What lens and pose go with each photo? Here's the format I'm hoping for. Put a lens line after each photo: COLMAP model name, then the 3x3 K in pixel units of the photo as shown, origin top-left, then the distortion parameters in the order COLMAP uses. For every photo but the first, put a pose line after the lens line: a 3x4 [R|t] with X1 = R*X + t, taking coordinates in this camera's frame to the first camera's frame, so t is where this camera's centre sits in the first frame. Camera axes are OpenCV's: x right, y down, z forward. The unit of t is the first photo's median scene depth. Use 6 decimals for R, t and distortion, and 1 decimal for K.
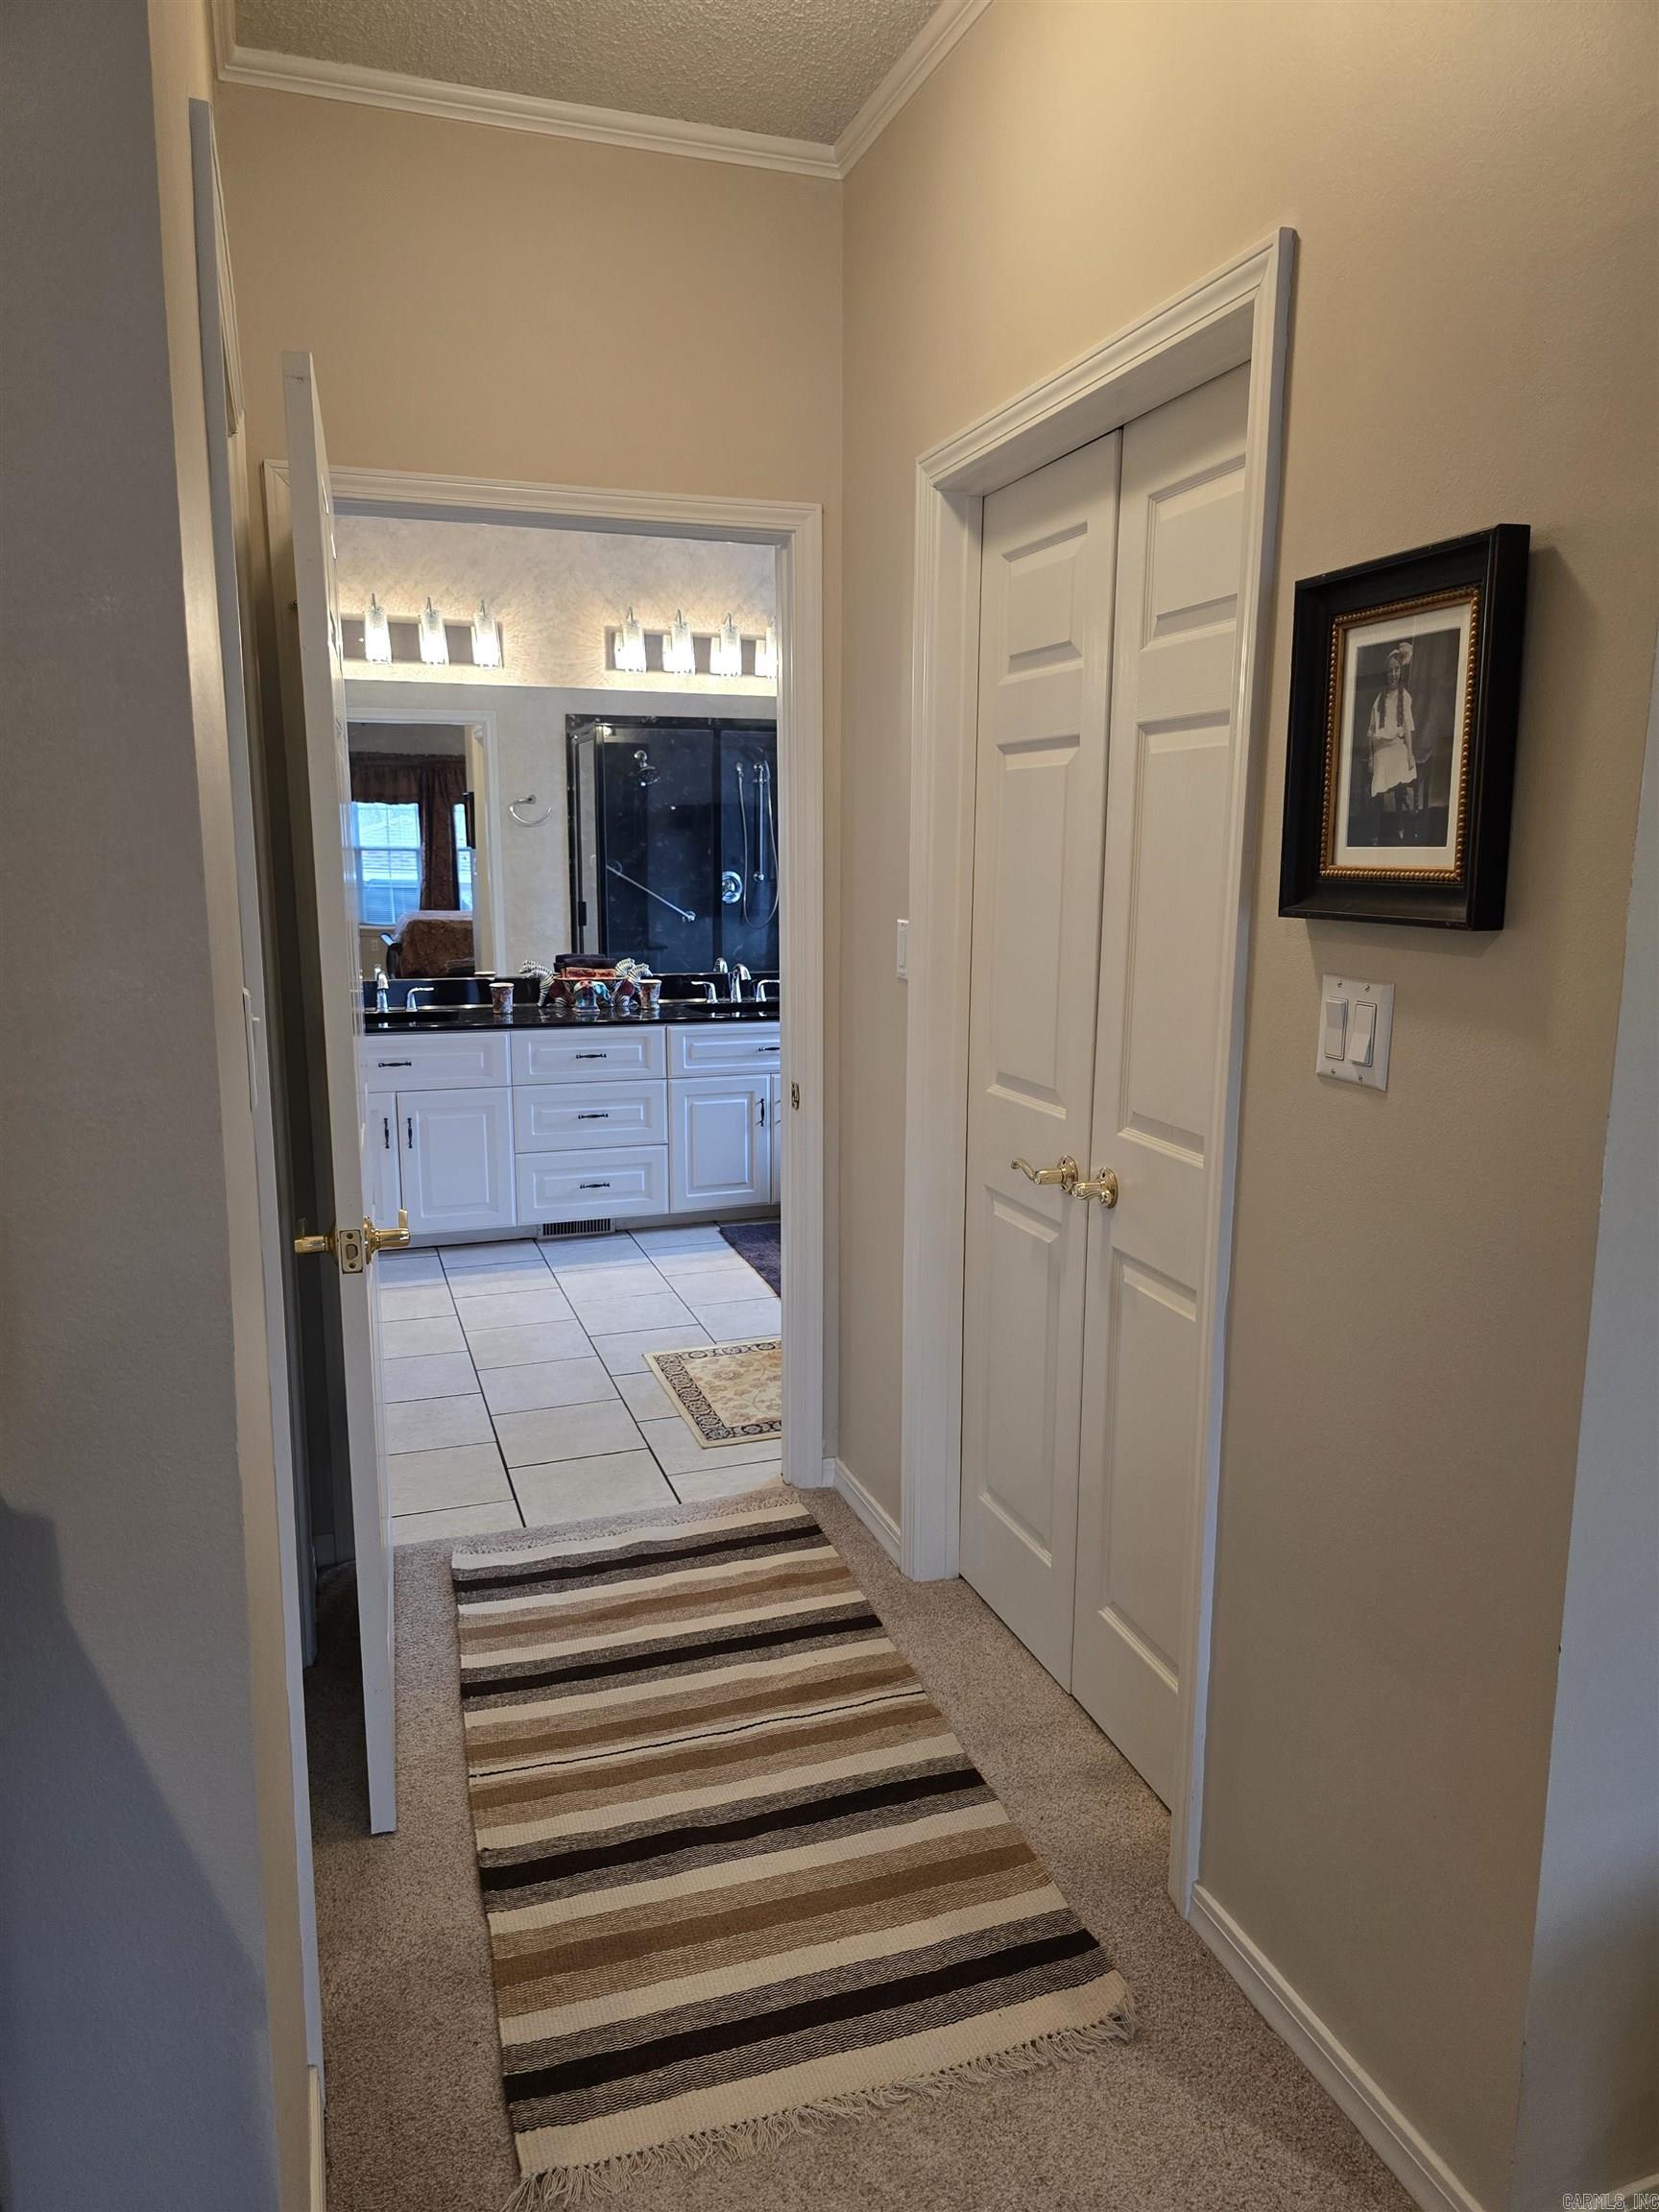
lens RADIAL K [[1485.5, 0, 830.4], [0, 1485.5, 1101.1], [0, 0, 1]] dist [0.063187, -0.053618]
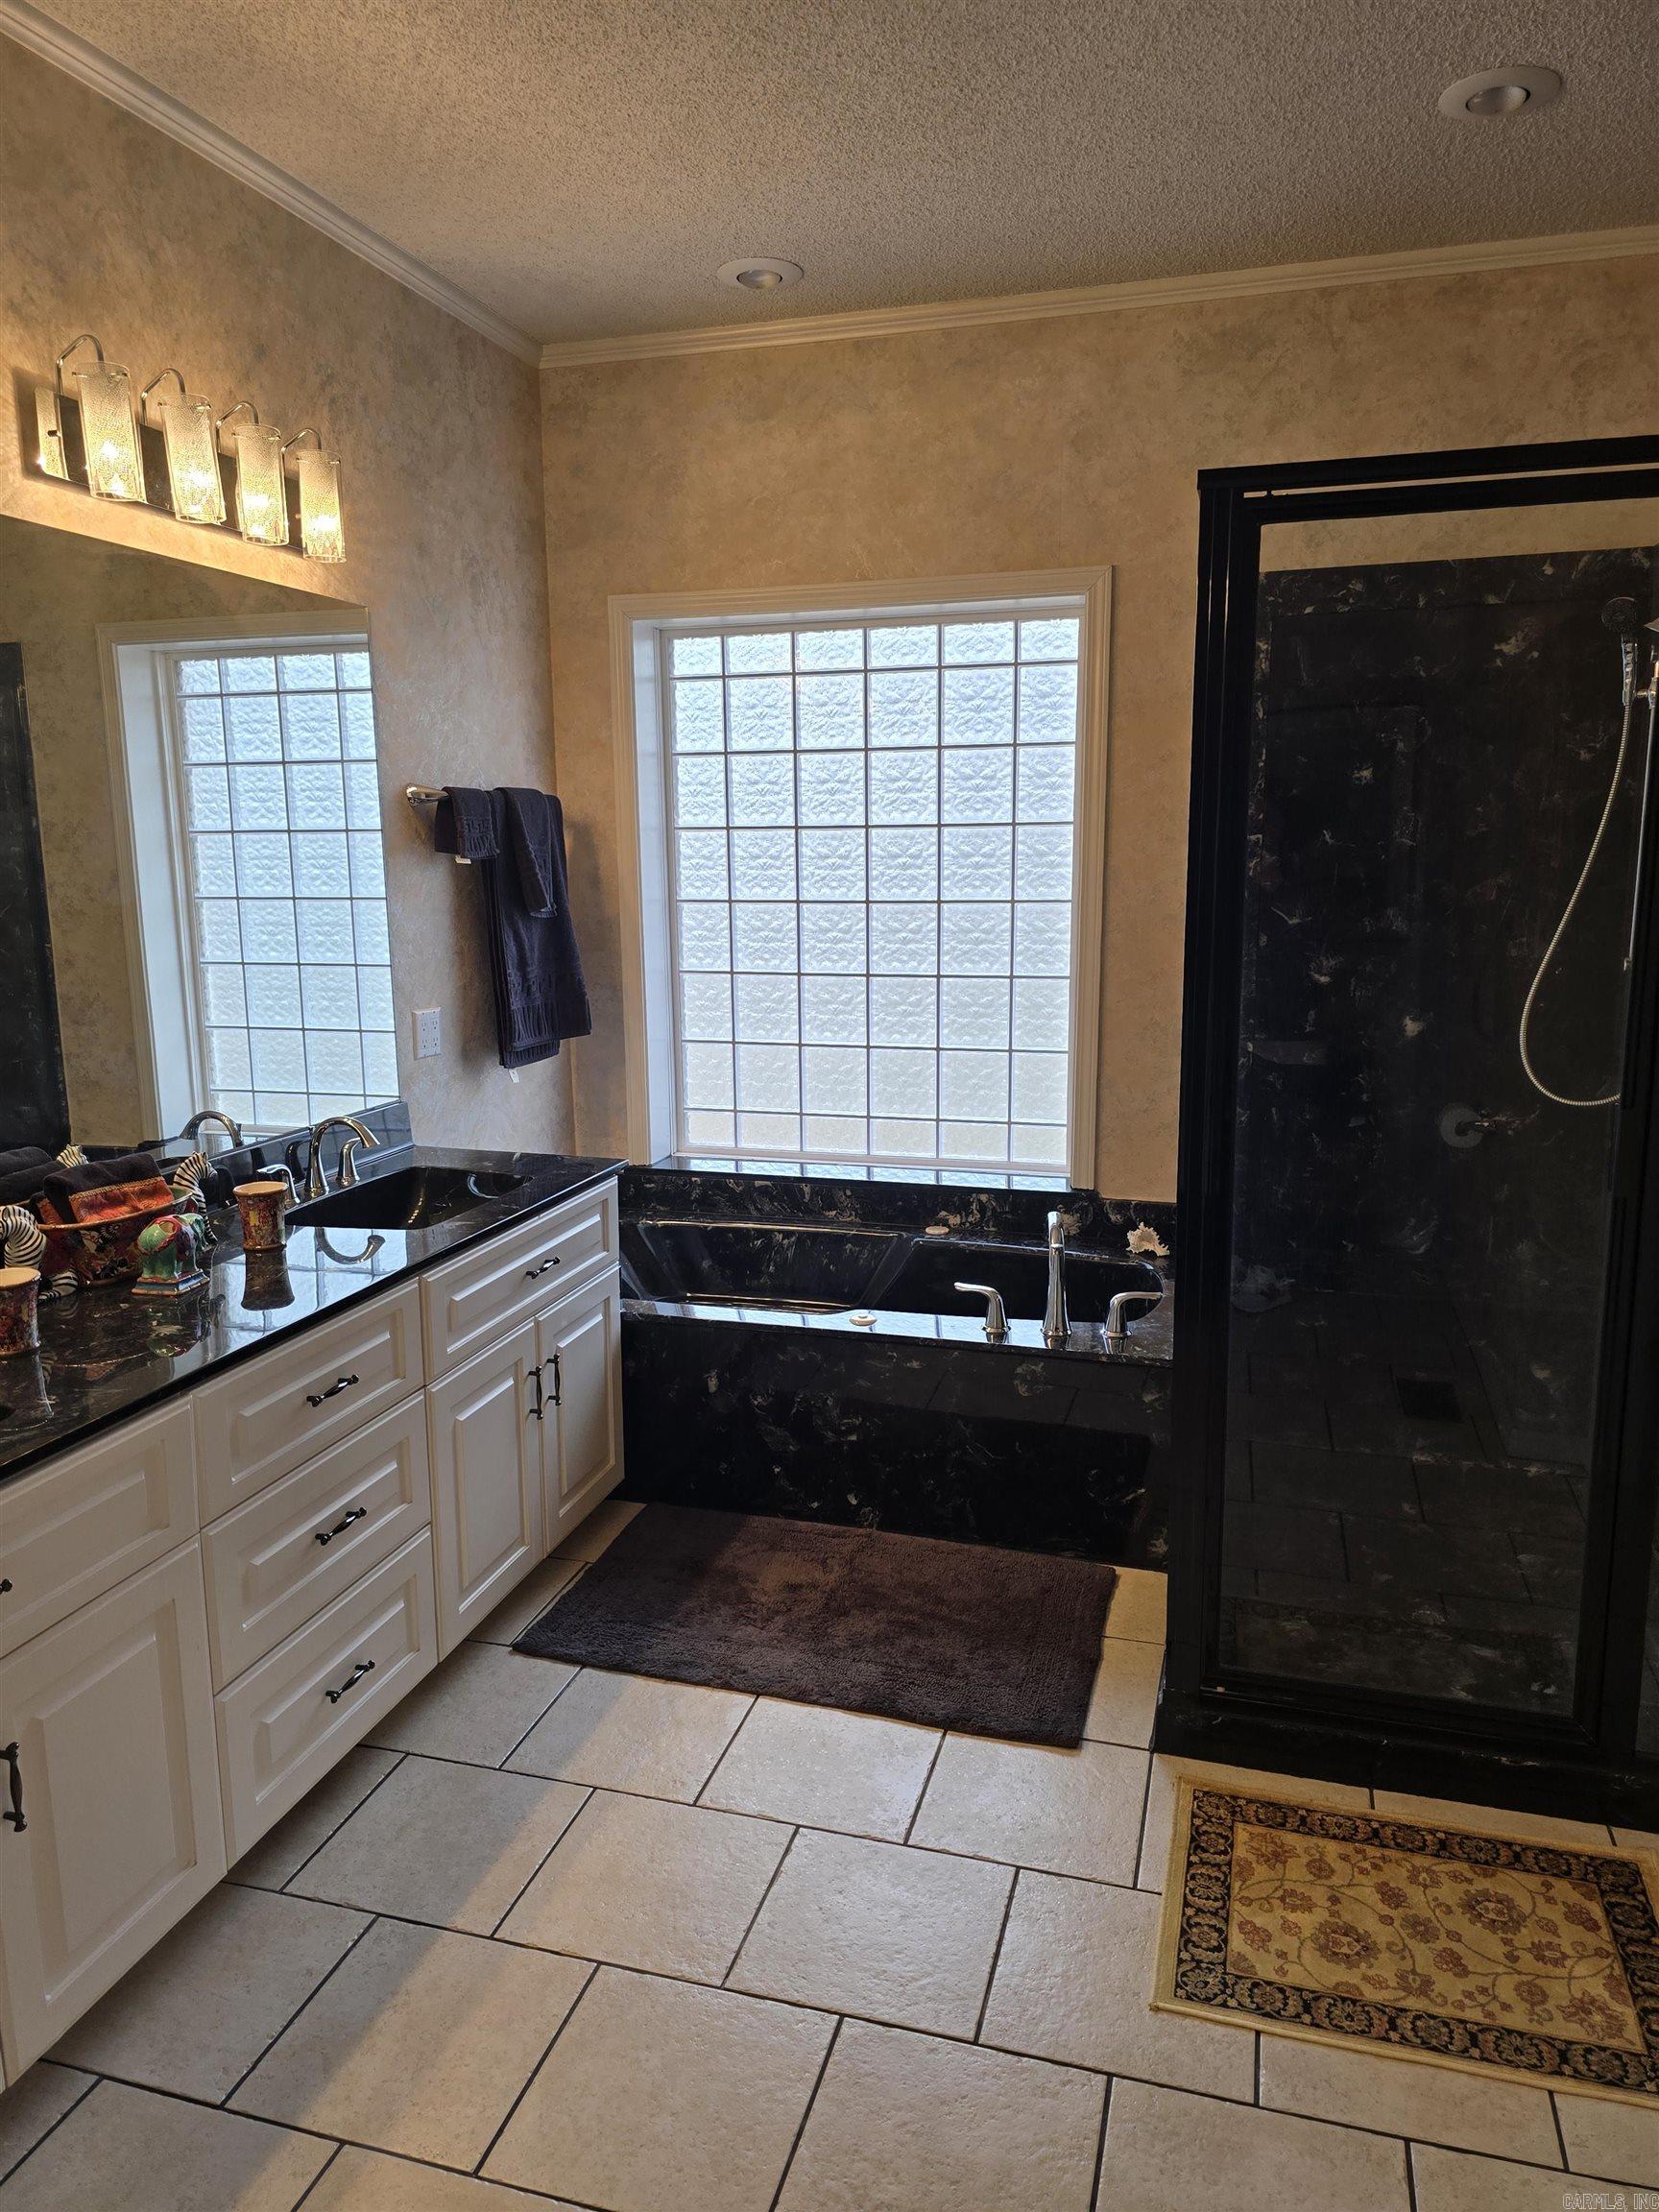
lens RADIAL K [[1485.5, 0, 831.6], [0, 1485.5, 1105.1], [0, 0, 1]] dist [0.063187, -0.053618]
pose [[0.580795, -0.155899, 0.798982, -0.428670], [0.153800, 0.984829, 0.080362, -0.130034], [-0.799389, 0.076209, 0.595961, 0.655331]]
